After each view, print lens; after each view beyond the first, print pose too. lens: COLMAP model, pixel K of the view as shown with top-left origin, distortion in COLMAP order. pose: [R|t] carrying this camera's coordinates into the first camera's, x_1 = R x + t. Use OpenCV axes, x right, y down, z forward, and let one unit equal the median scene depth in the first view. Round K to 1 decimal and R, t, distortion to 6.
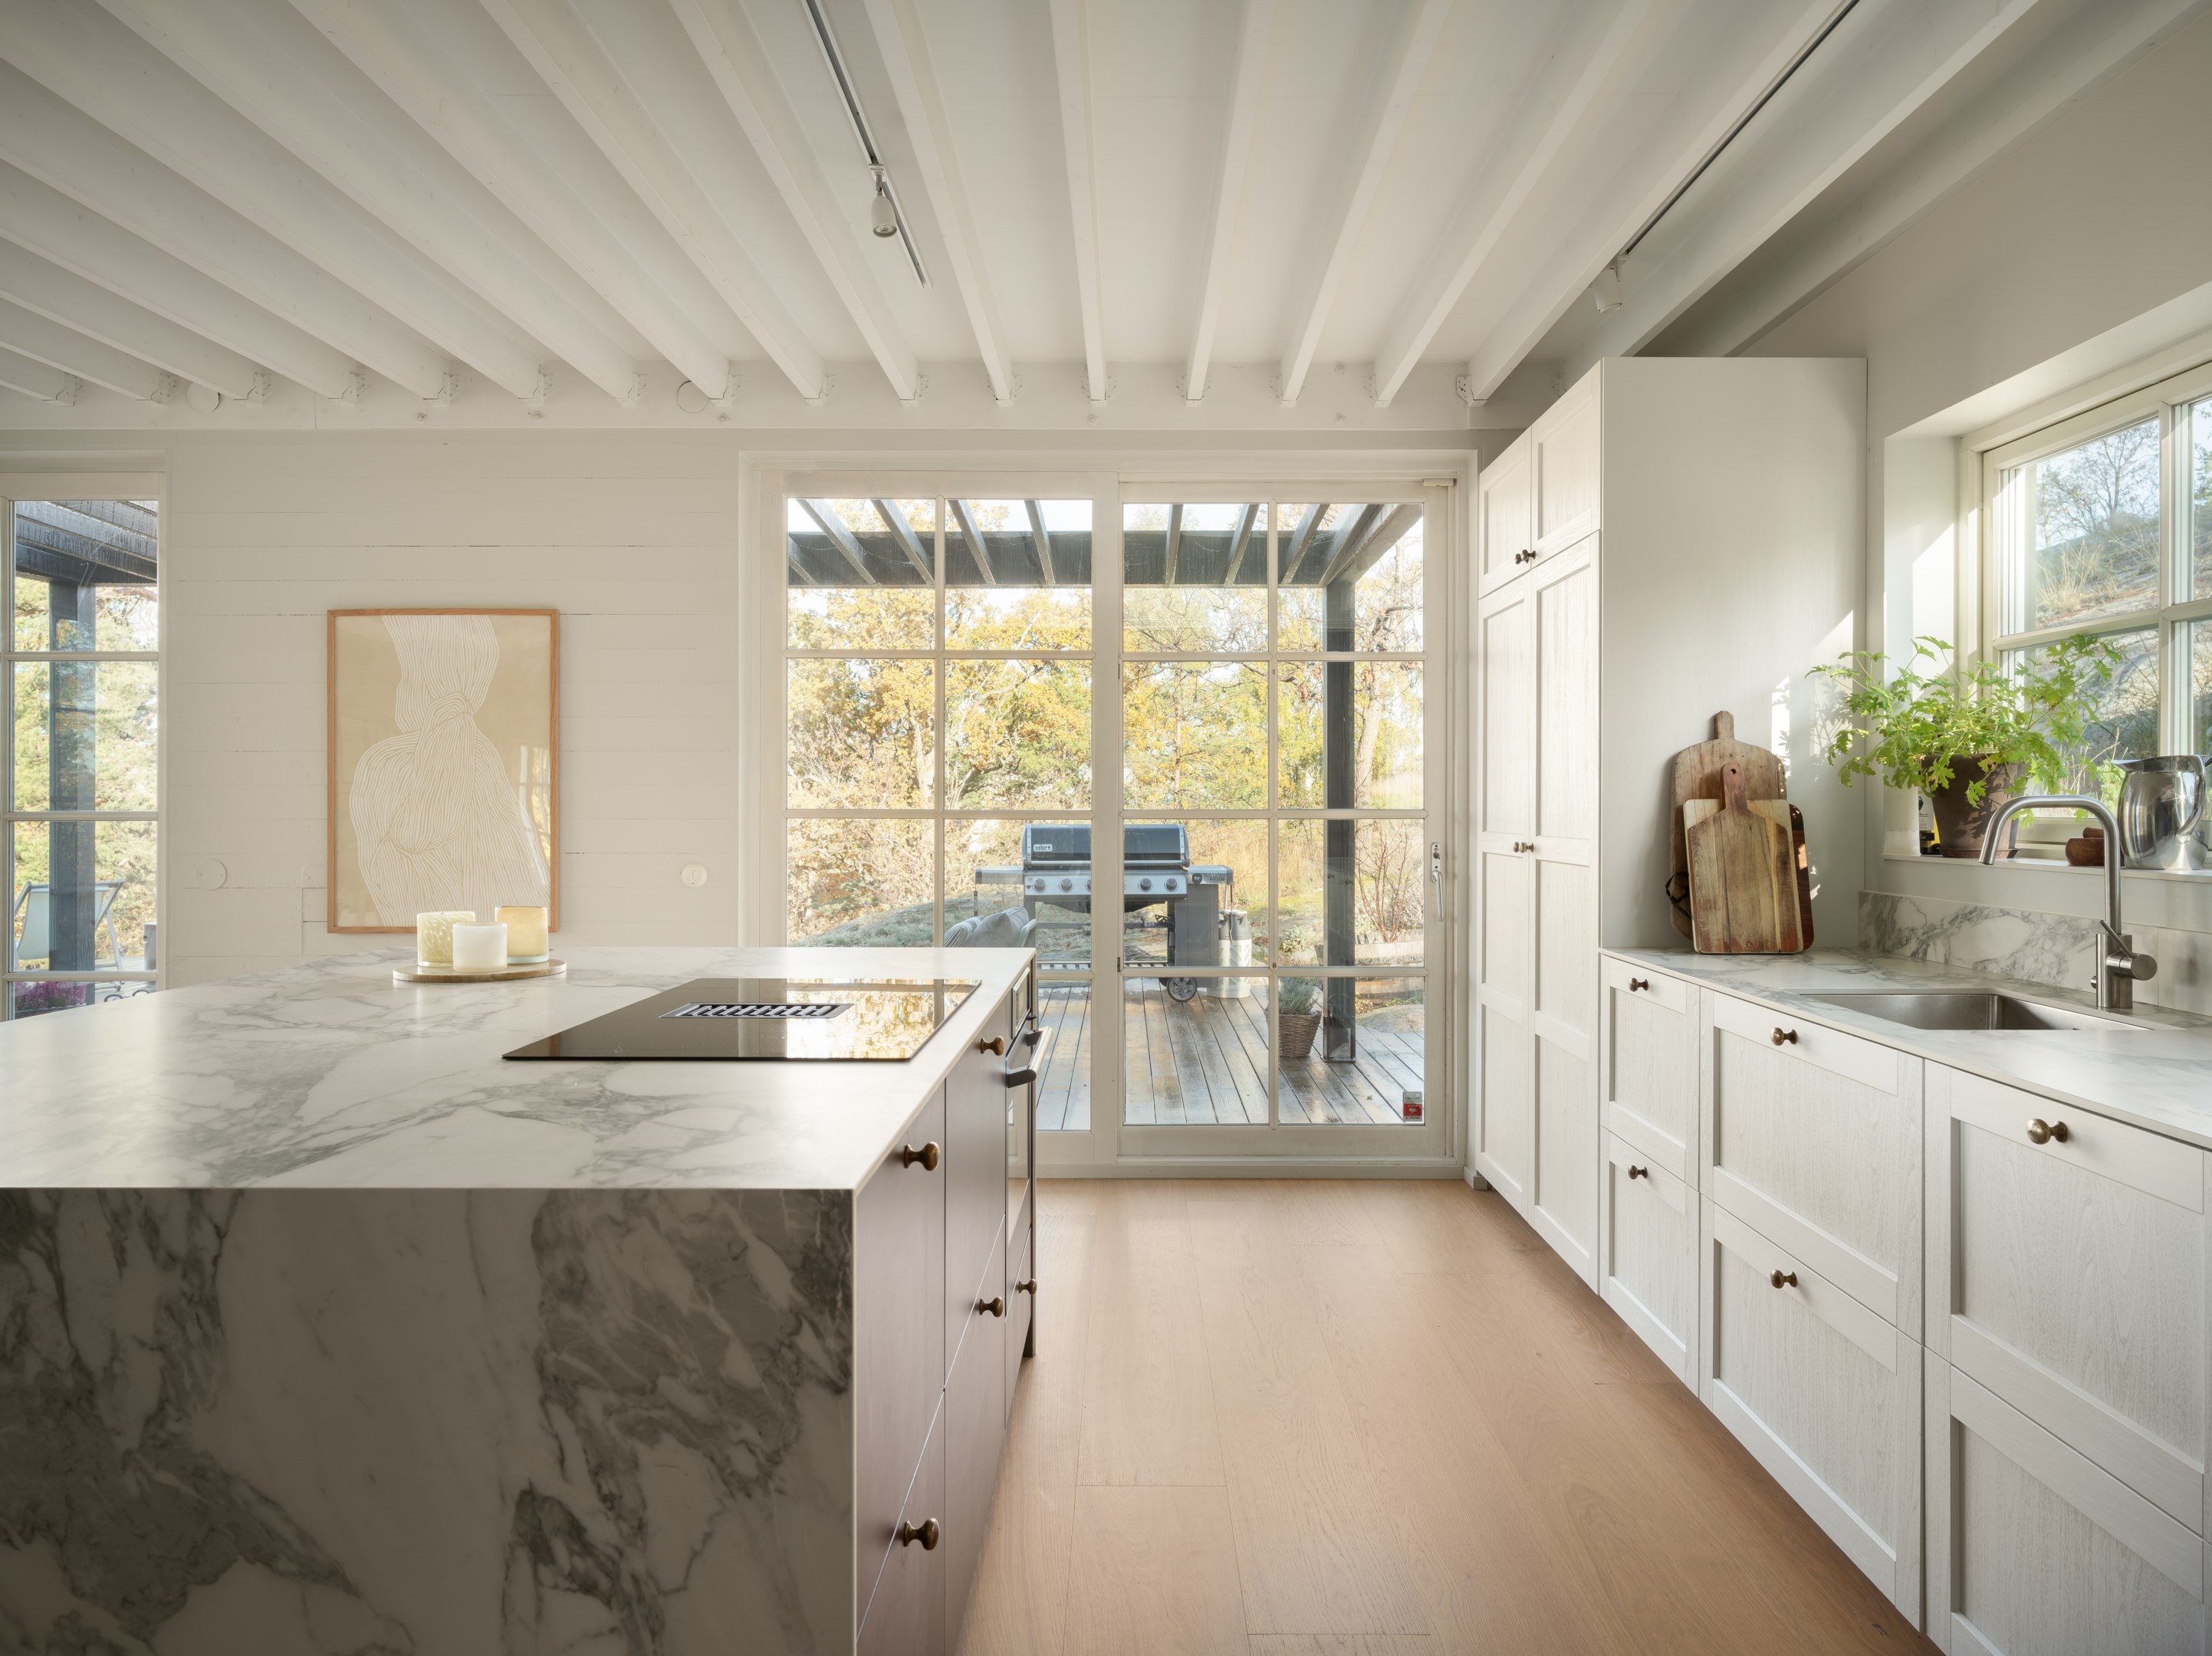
lens RADIAL K [[1513.1, 0, 1110.0], [0, 1513.1, 804.6], [0, 0, 1]] dist [0.000902, 0.001234]
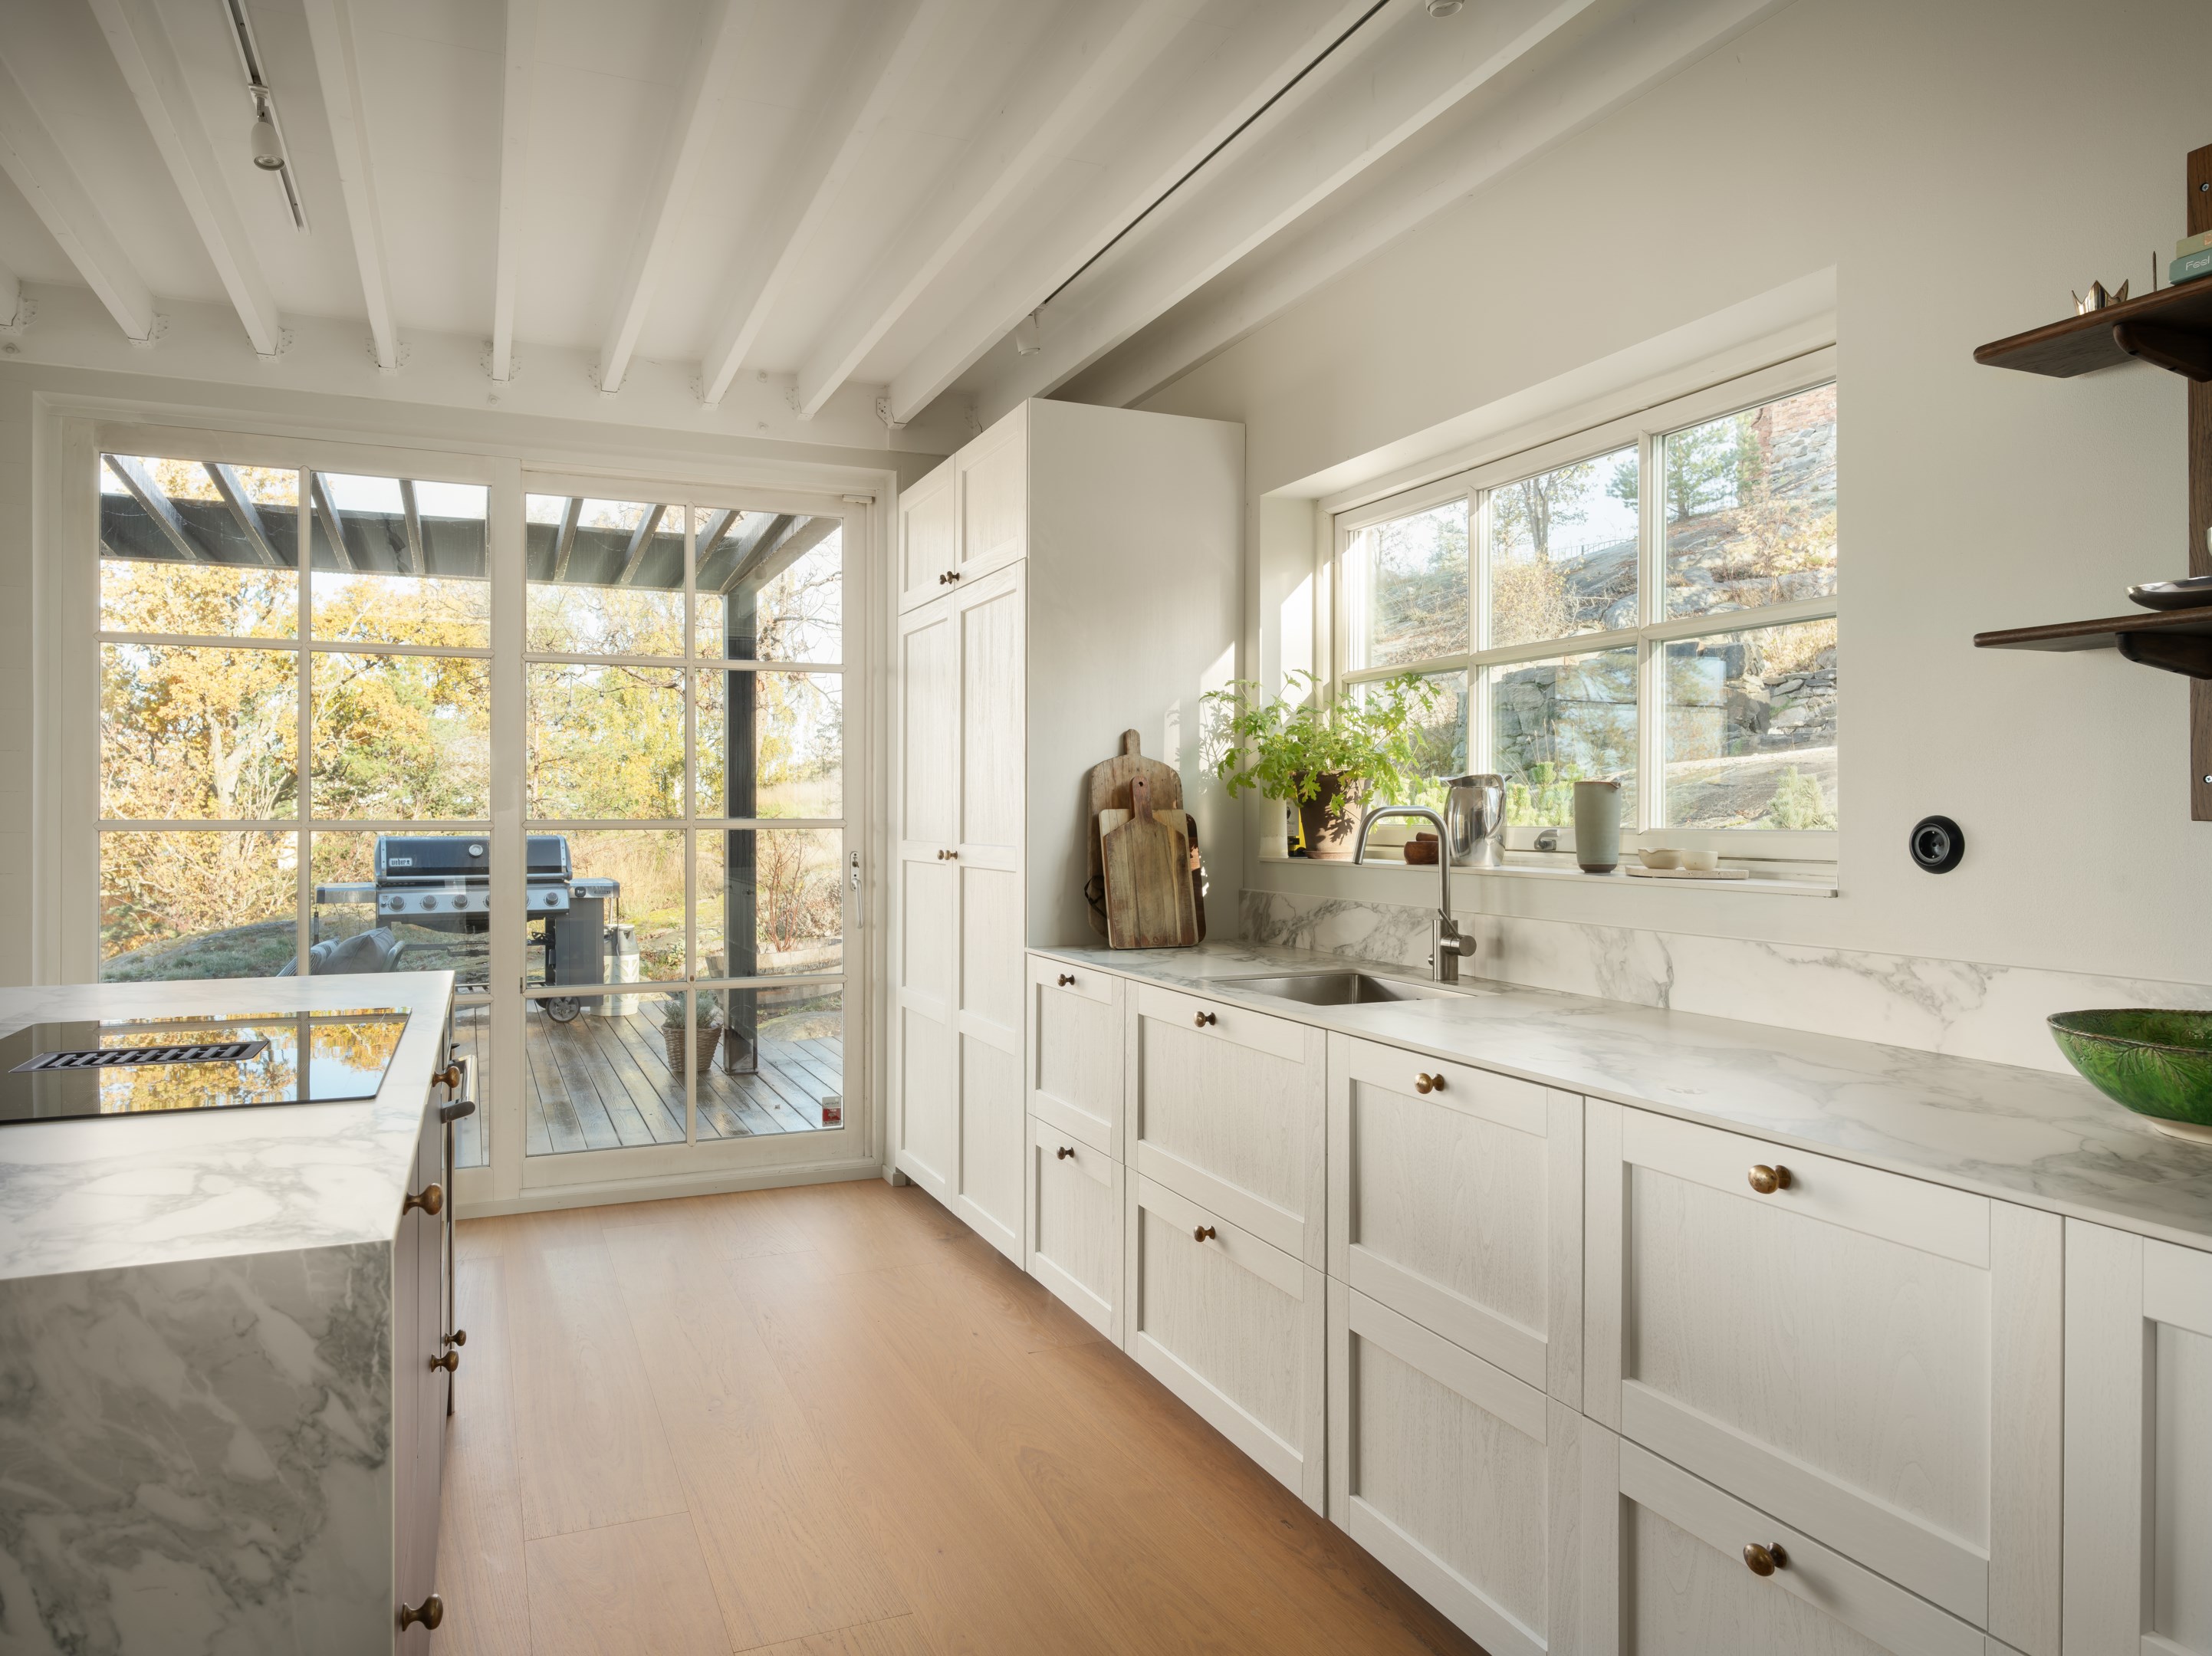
lens RADIAL K [[1501.8, 0, 1119.9], [0, 1501.8, 816.4], [0, 0, 1]] dist [-0.000487, 0.001220]
pose [[0.913184, -0.001705, 0.407544, -0.050807], [0.001062, 0.999998, 0.001805, -0.000215], [-0.407546, -0.001215, 0.913184, 0.000566]]
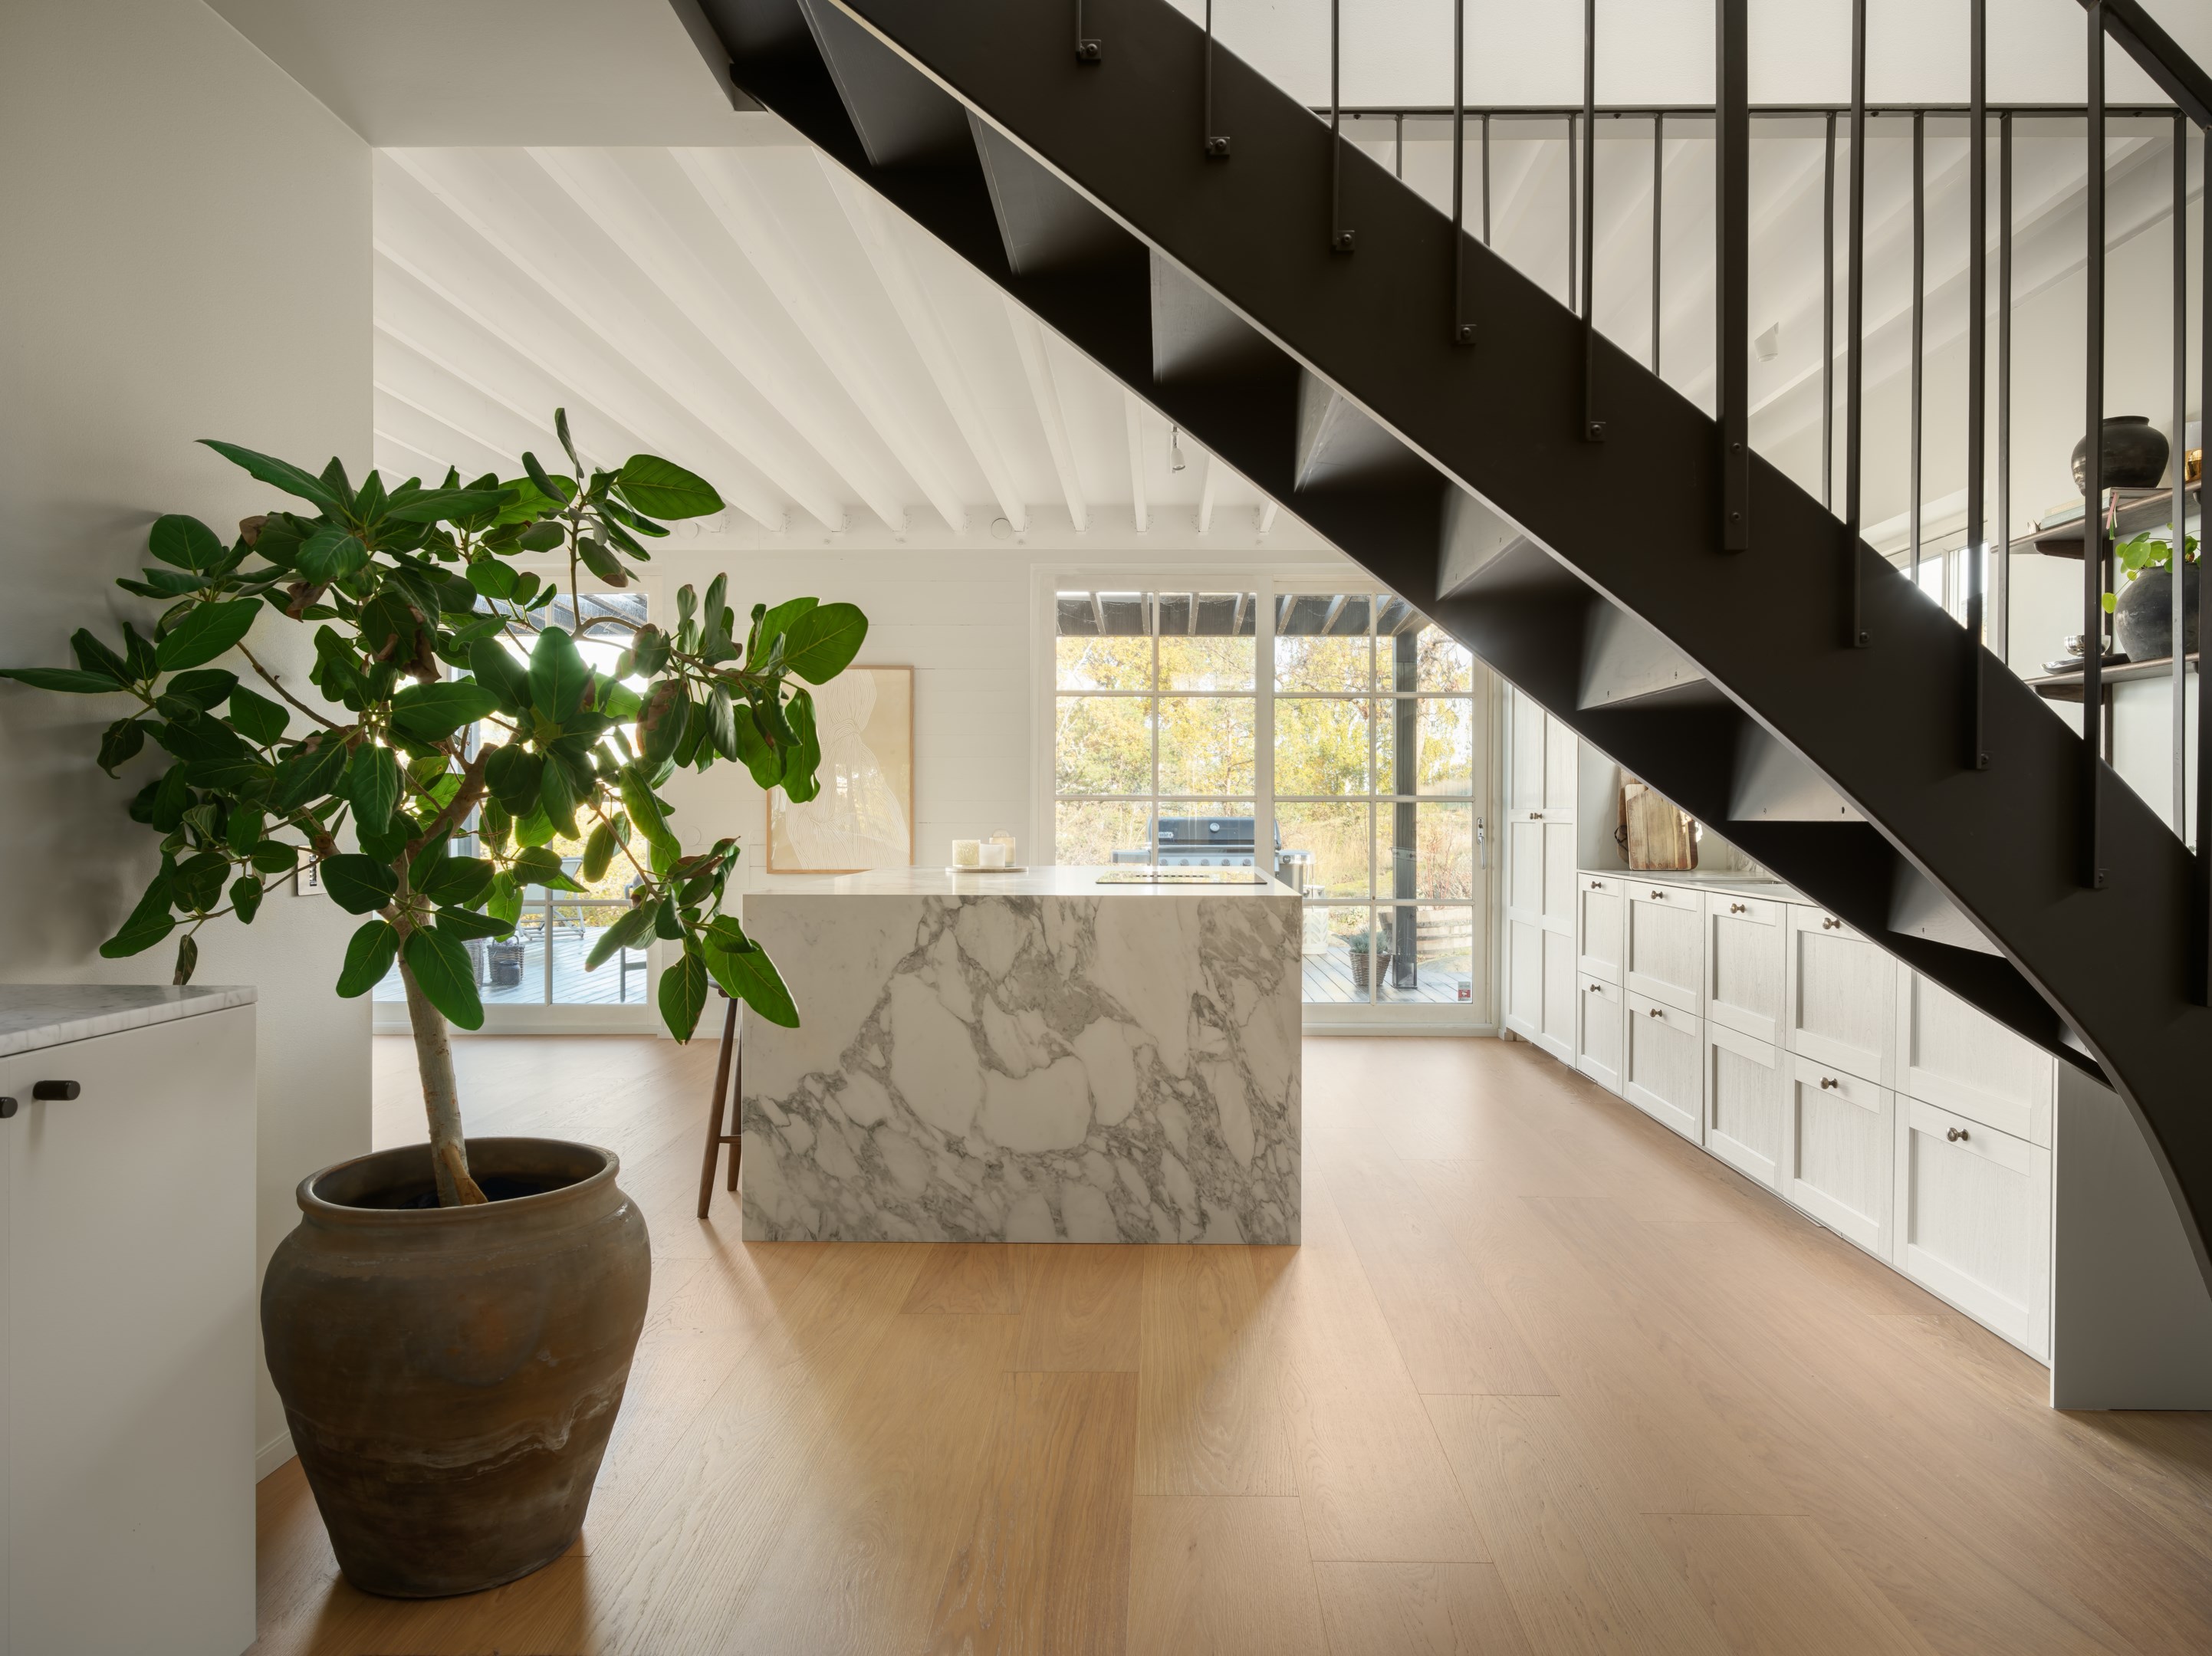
lens RADIAL K [[1501.8, 0, 1119.9], [0, 1501.8, 816.4], [0, 0, 1]] dist [-0.000487, 0.001220]
pose [[0.999870, 0.001772, -0.016007, -0.181576], [-0.001752, 0.999998, 0.001283, 0.033095], [0.016009, -0.001255, 0.999871, -0.761343]]
